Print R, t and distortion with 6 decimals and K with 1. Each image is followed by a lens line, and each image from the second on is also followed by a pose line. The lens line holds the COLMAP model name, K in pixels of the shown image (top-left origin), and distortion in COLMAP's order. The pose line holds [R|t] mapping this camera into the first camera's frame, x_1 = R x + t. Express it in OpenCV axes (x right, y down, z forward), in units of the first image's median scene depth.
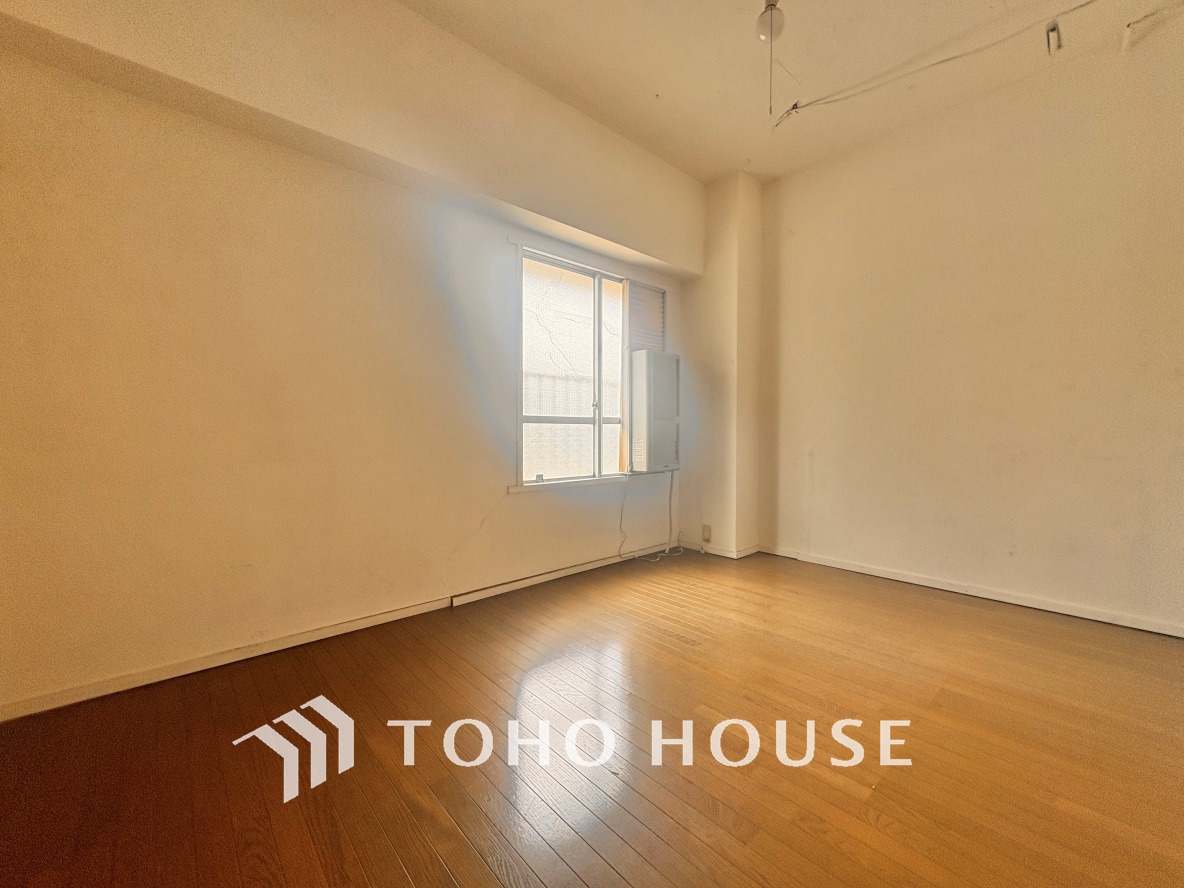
lens RADIAL K [[471.5, 0, 598.7], [0, 471.5, 447.7], [0, 0, 1]] dist [-0.000809, 0.001123]
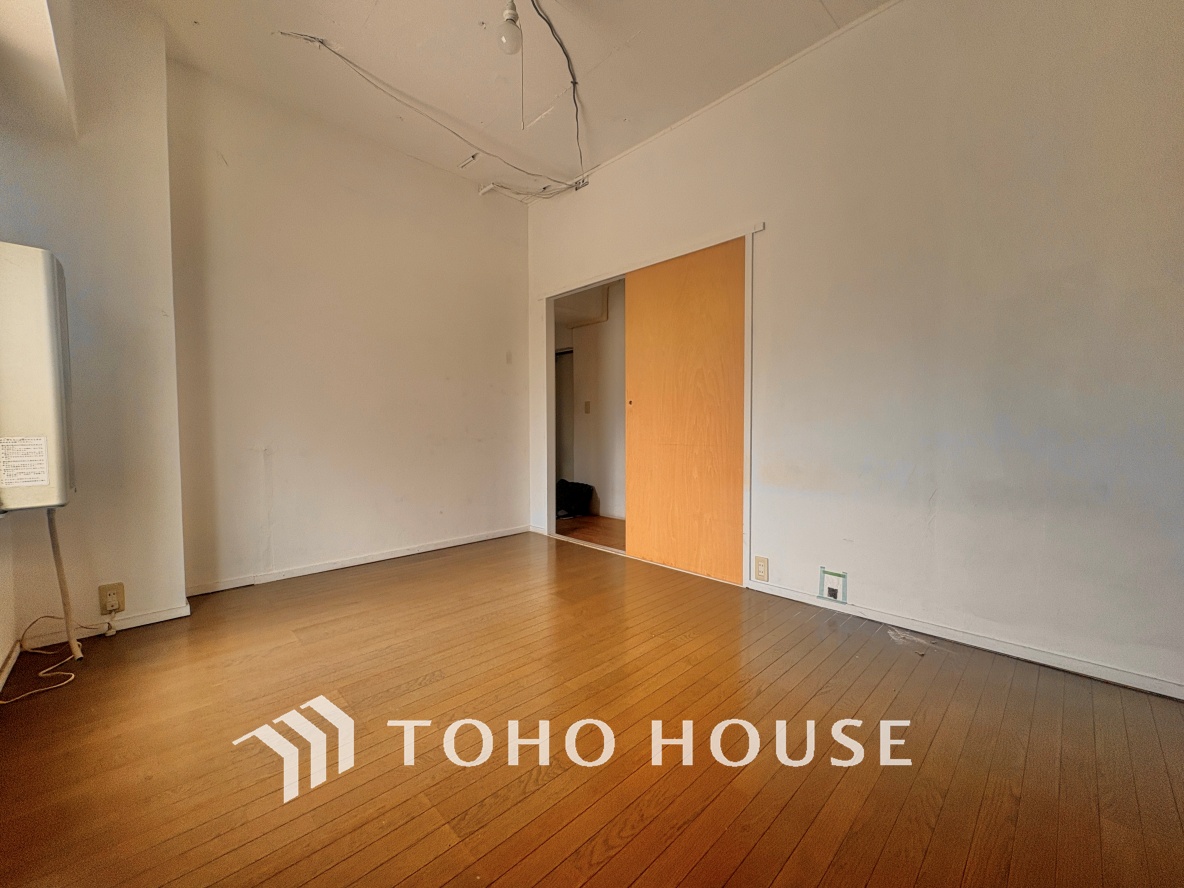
lens RADIAL K [[471.5, 0, 593.3], [0, 471.5, 438.9], [0, 0, 1]] dist [-0.000809, 0.001123]
pose [[-0.033794, -0.030001, 0.998978, -0.366153], [0.031413, 0.999024, 0.031065, -0.012678], [-0.998935, 0.032431, -0.032818, 0.434322]]
